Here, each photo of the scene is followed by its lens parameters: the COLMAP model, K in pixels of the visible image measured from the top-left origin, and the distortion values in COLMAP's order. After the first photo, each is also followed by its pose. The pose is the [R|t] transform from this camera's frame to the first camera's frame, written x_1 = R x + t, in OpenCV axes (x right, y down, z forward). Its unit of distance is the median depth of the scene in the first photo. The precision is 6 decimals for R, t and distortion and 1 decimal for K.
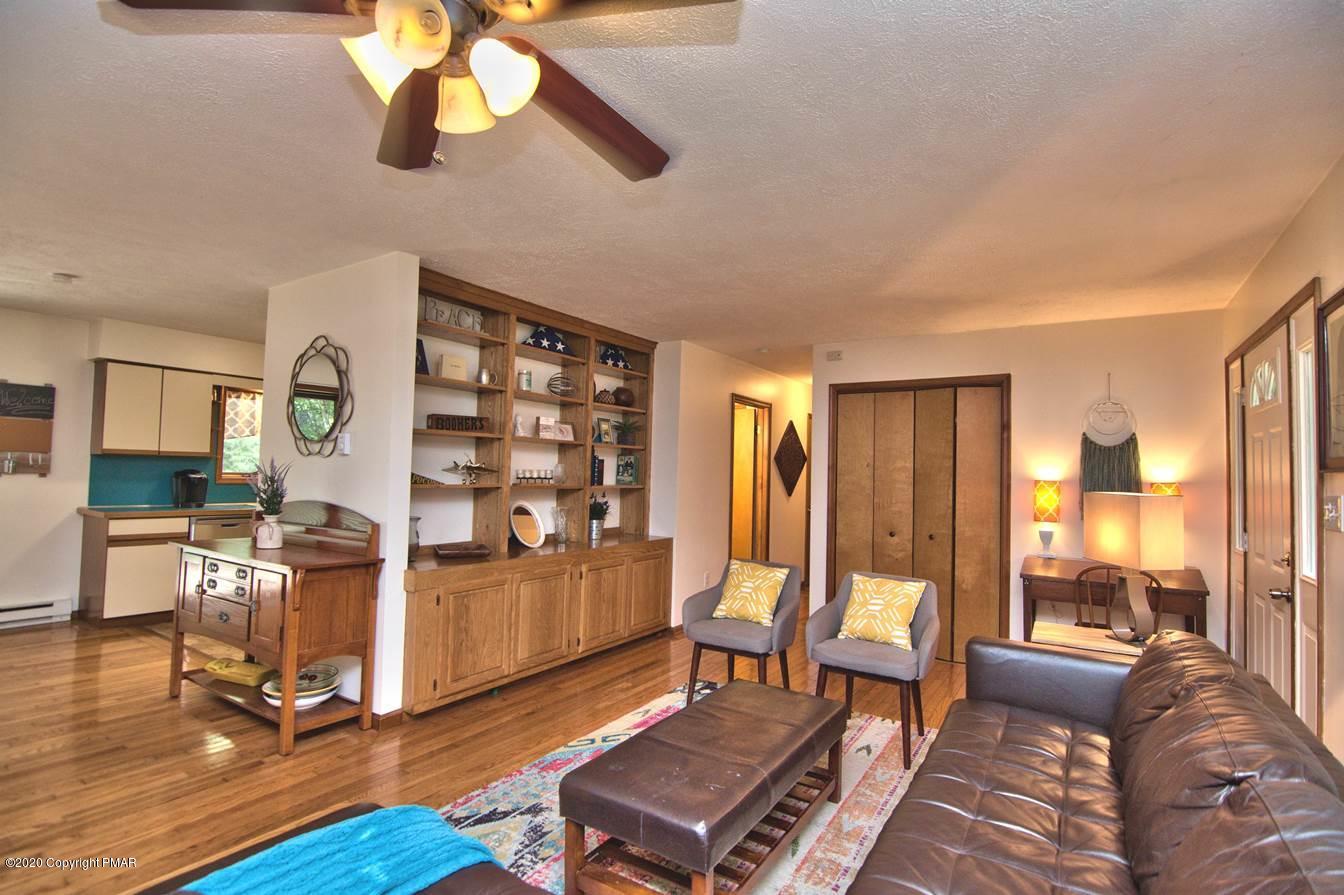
lens RADIAL K [[644.6, 0, 673.4], [0, 644.6, 447.8], [0, 0, 1]] dist [-0.008594, -0.008971]
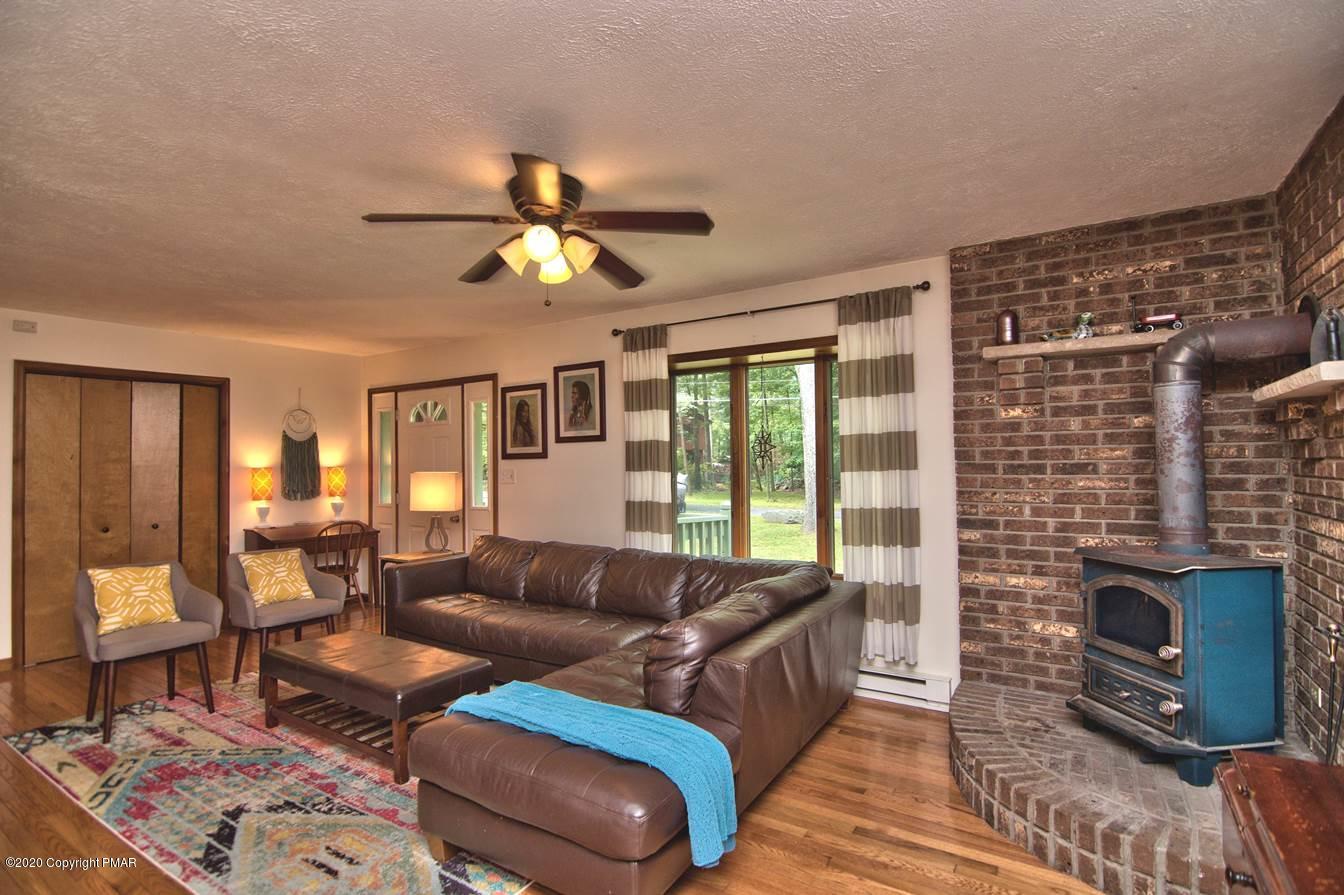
lens RADIAL K [[644.6, 0, 673.4], [0, 644.6, 447.8], [0, 0, 1]] dist [-0.008594, -0.008971]
pose [[-0.001018, -0.003472, 0.999993, -0.651404], [-0.027847, 0.999606, 0.003443, -0.014575], [-0.999612, -0.027844, -0.001115, 0.180037]]
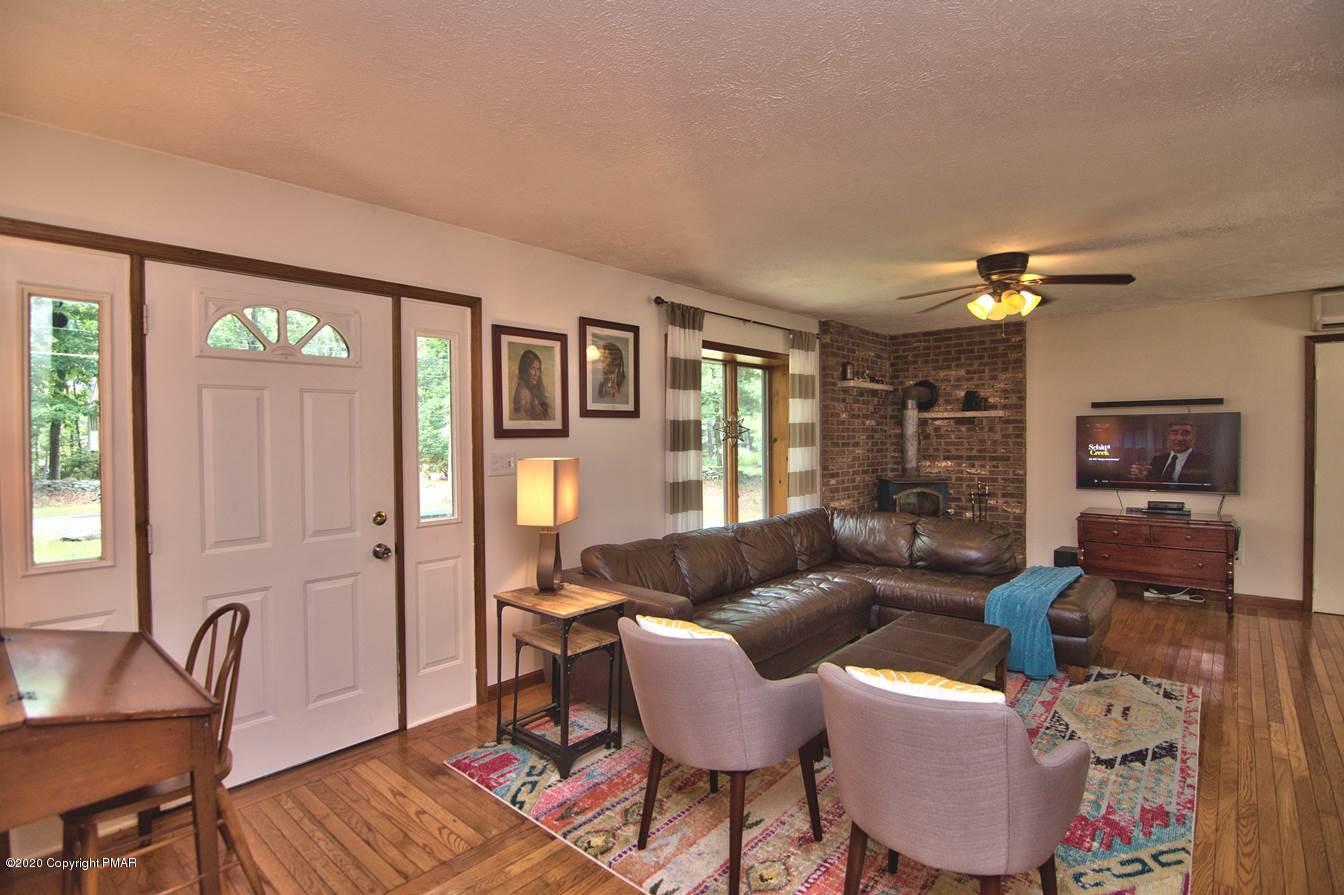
lens RADIAL K [[644.6, 0, 673.4], [0, 644.6, 447.8], [0, 0, 1]] dist [-0.008594, -0.008971]
pose [[-0.988461, -0.020907, 0.150027, 0.190270], [-0.023720, 0.999574, -0.016985, 0.037525], [-0.149608, -0.020347, -0.988536, 1.177259]]
